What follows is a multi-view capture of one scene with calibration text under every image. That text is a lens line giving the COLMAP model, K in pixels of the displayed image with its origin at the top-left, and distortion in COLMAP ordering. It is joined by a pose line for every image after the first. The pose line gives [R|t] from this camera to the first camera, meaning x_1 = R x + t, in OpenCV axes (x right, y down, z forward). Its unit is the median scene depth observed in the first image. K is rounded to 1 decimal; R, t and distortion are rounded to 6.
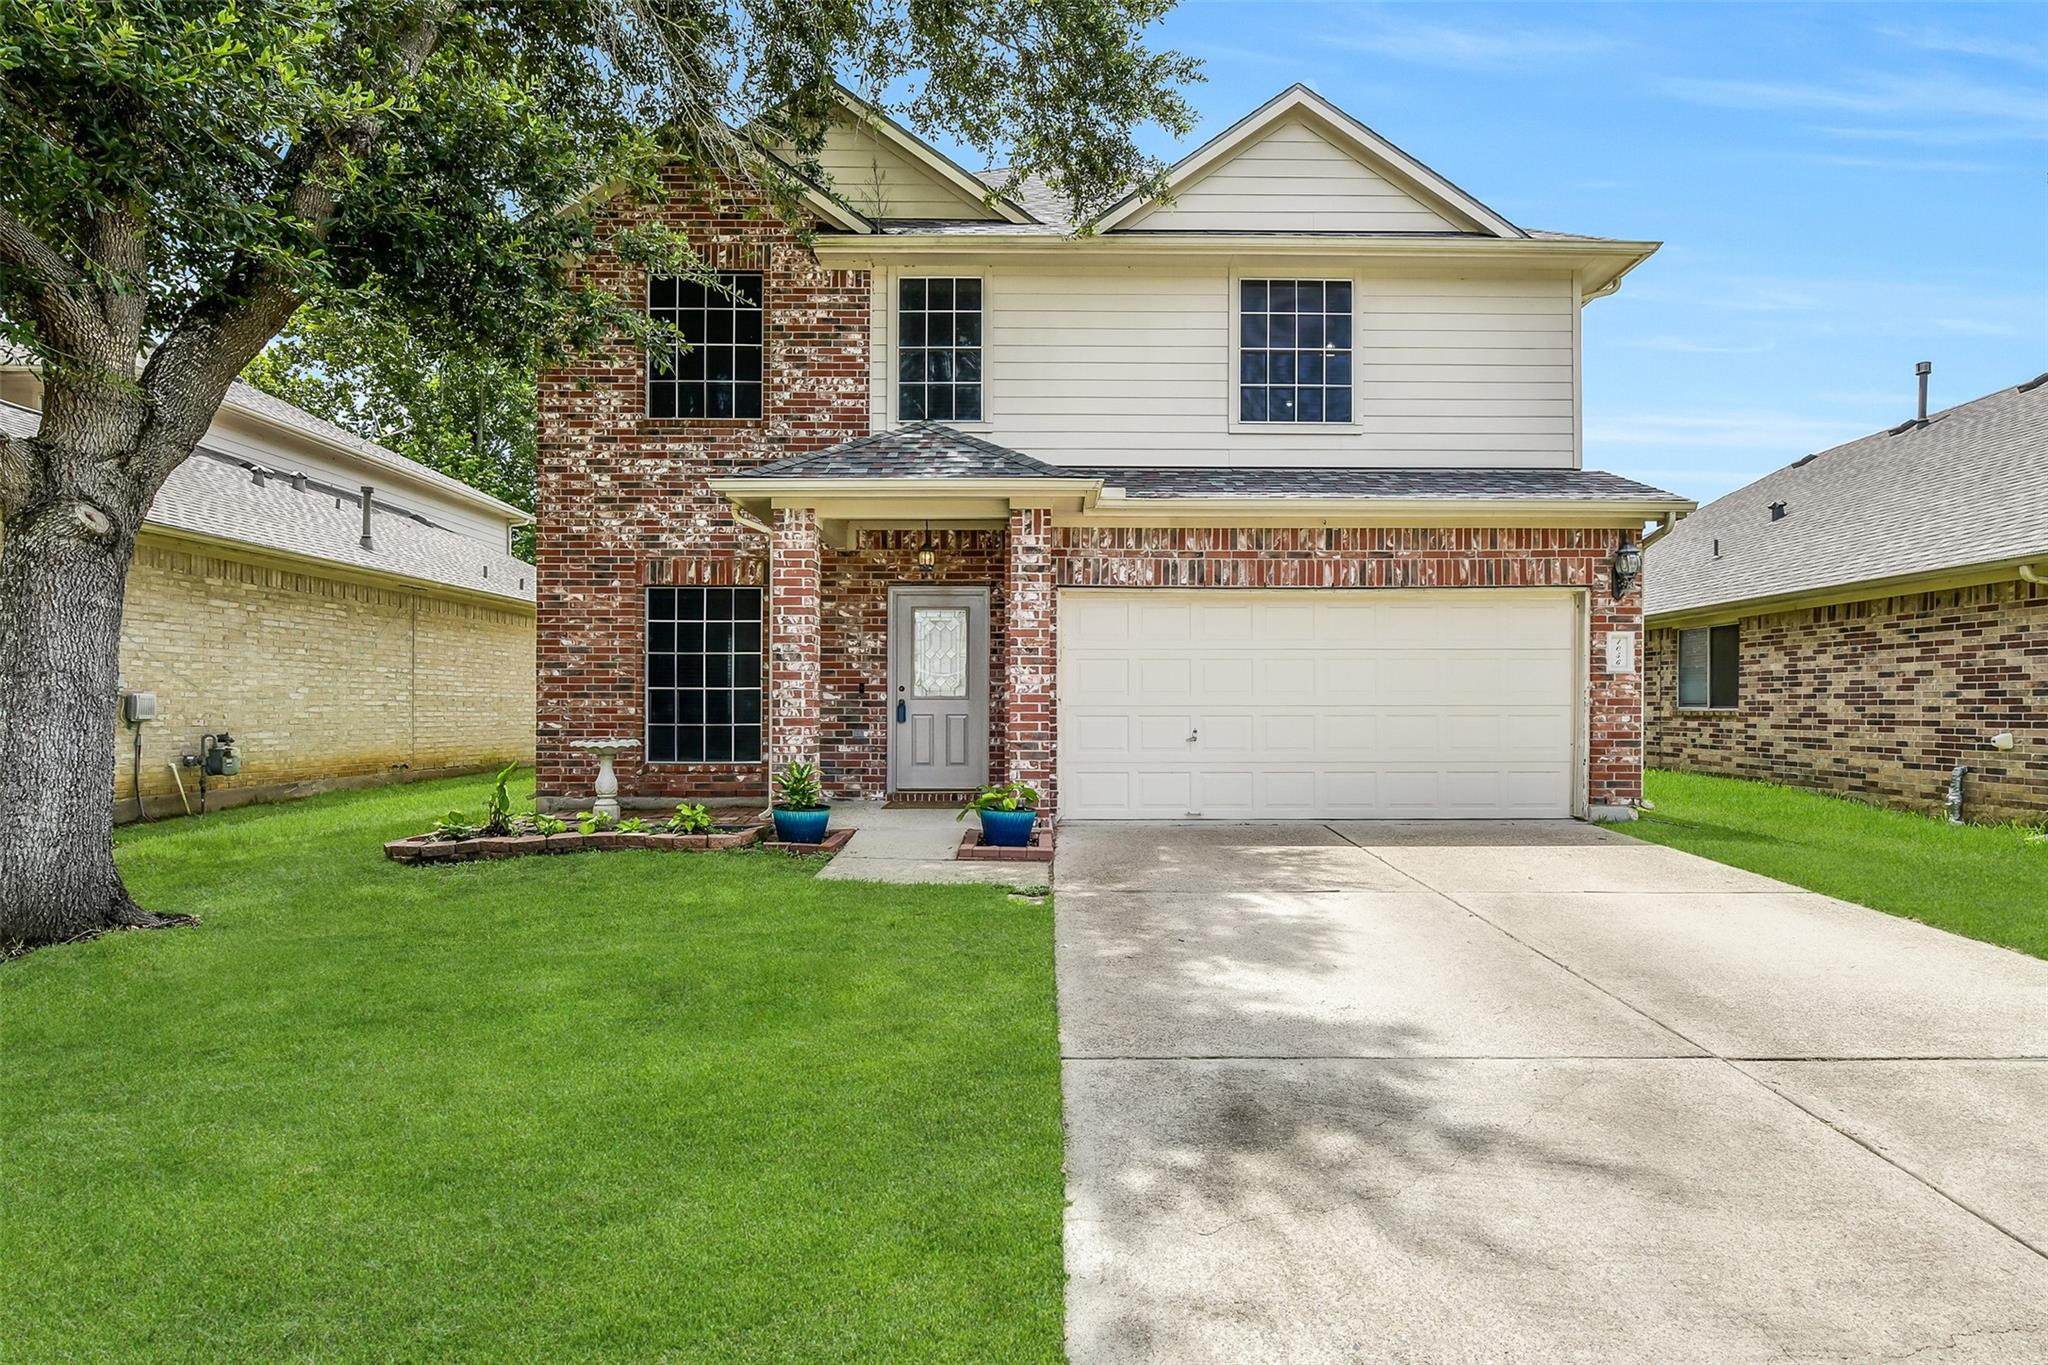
lens RADIAL K [[1059.6, 0, 1027.2], [0, 1059.6, 702.6], [0, 0, 1]] dist [-0.003417, -0.001224]
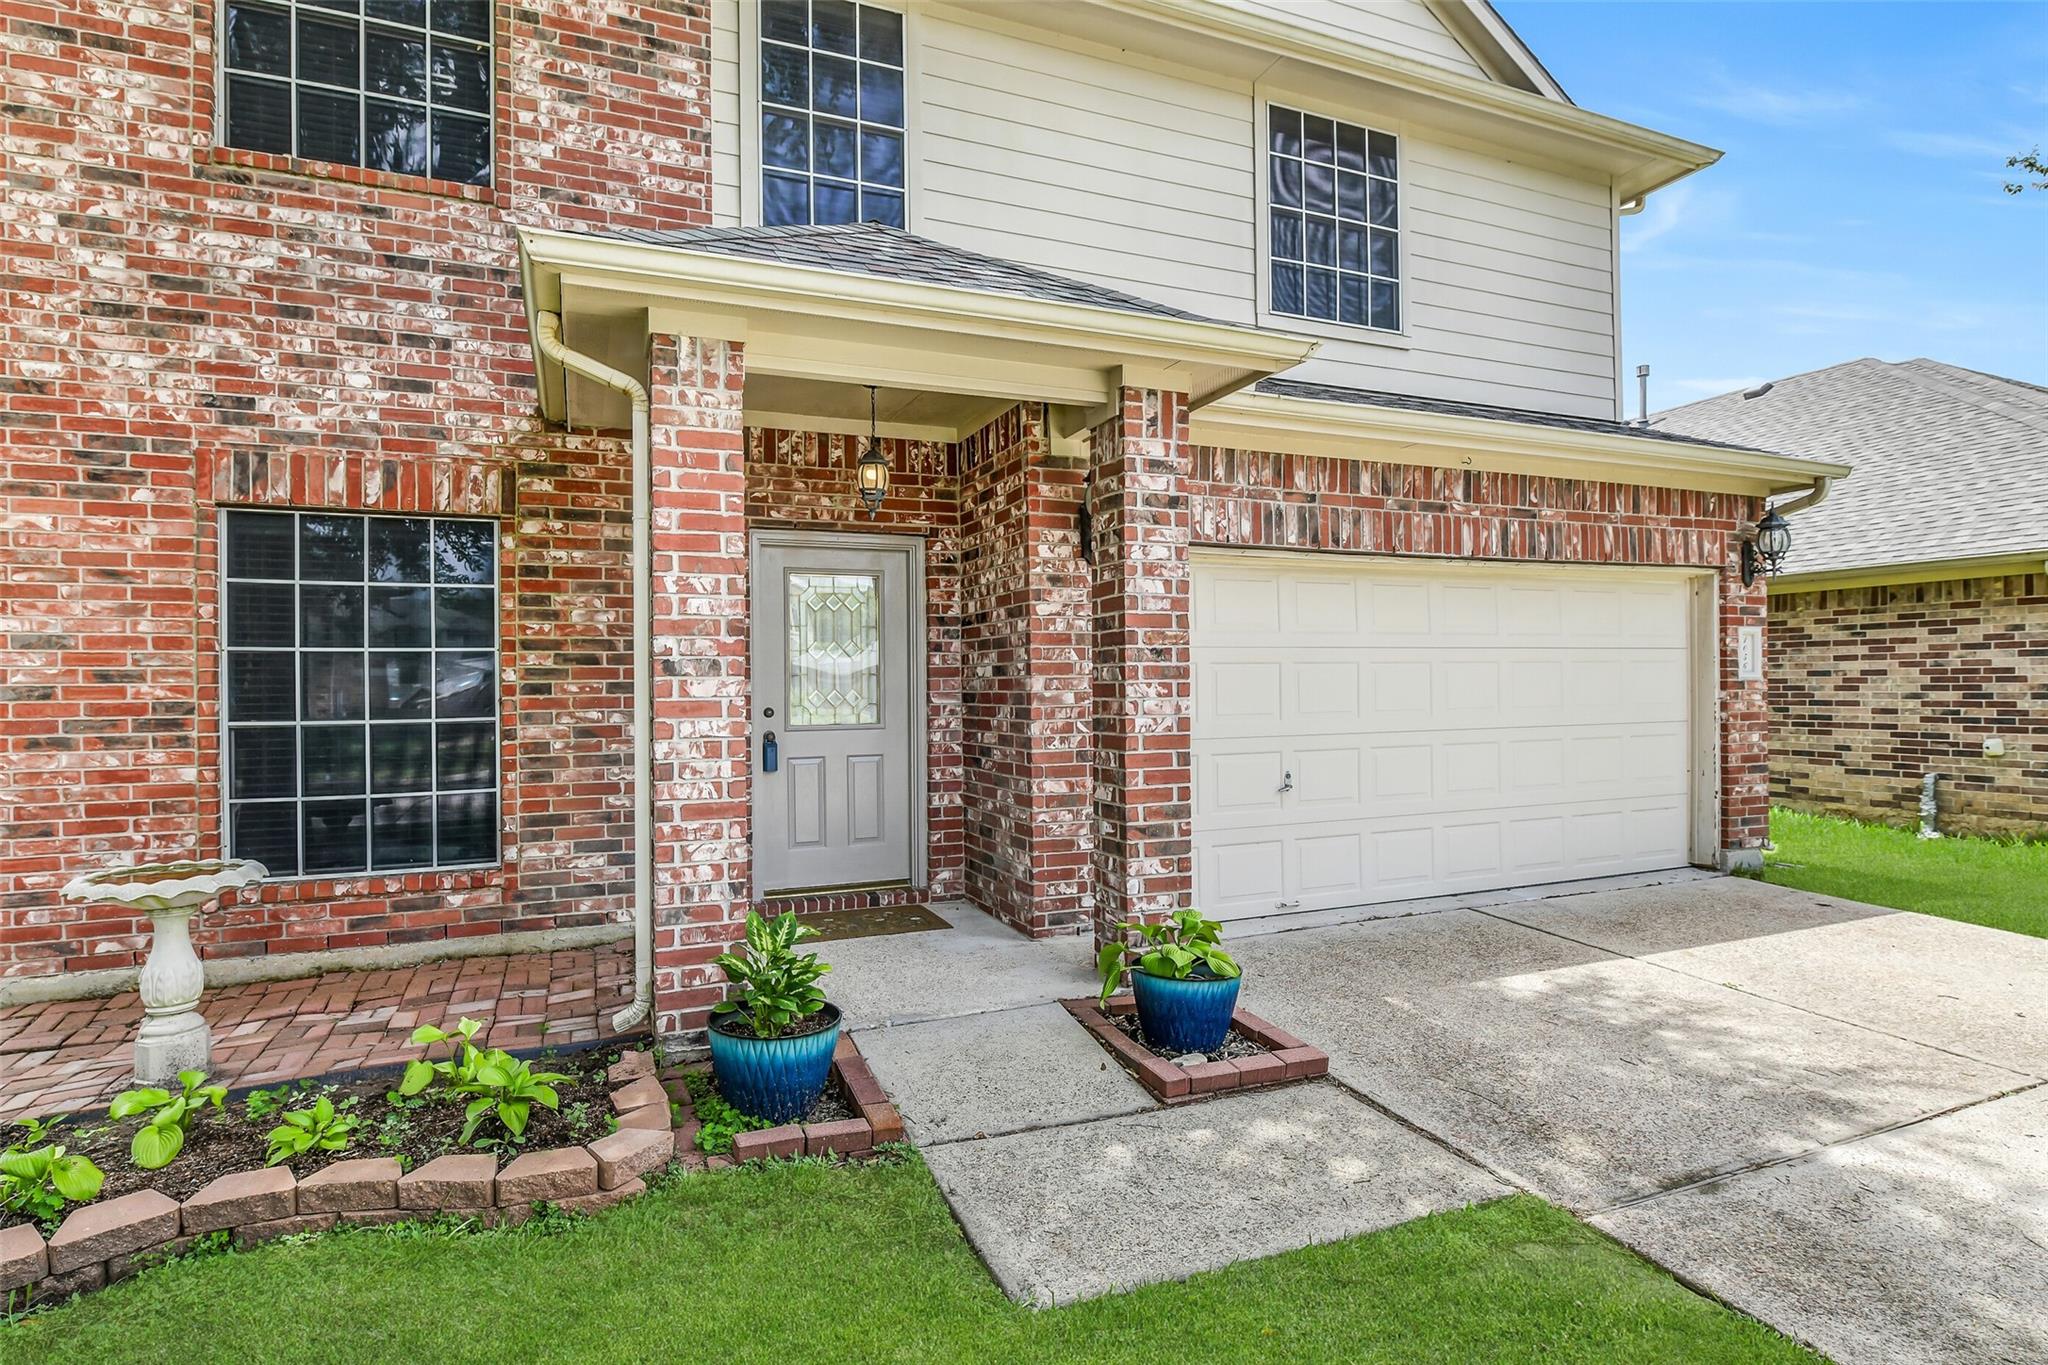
lens RADIAL K [[1087.4, 0, 1024.0], [0, 1087.4, 682.5], [0, 0, 1]] dist [-0.005832, -0.001226]
pose [[0.917628, -0.010371, 0.397304, -0.226997], [0.010396, 0.999944, 0.002092, -0.029441], [-0.397303, 0.002210, 0.917685, 0.424424]]
